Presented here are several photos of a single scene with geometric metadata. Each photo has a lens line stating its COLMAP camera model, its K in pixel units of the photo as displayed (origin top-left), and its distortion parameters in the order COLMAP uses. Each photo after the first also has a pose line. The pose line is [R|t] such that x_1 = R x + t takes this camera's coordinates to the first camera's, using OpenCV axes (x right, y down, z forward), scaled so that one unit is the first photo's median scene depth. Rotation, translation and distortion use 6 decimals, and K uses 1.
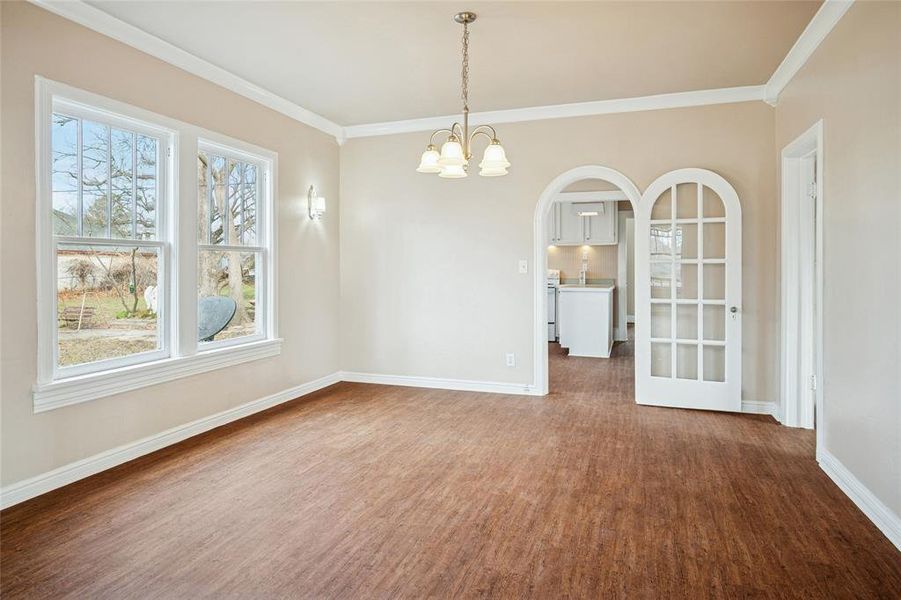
lens RADIAL K [[540.1, 0, 450.0], [0, 540.1, 288.0], [0, 0, 1]] dist [-0.002196, -0.000764]
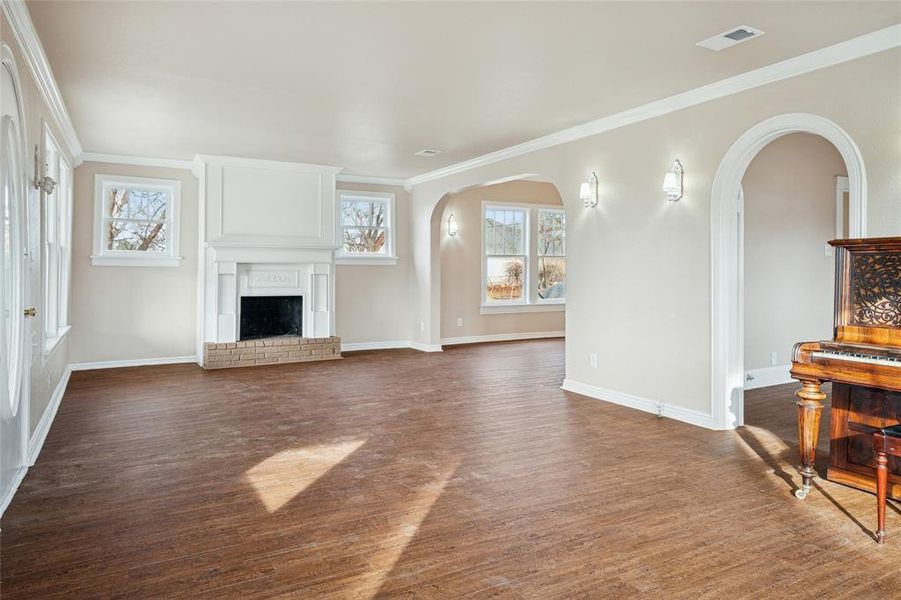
lens RADIAL K [[540.1, 0, 450.0], [0, 540.1, 288.0], [0, 0, 1]] dist [-0.002196, -0.000764]
pose [[0.750164, 0.020380, -0.660938, 0.124631], [-0.020594, 0.999760, 0.007454, 0.008110], [0.660932, 0.008019, 0.750403, -0.156742]]
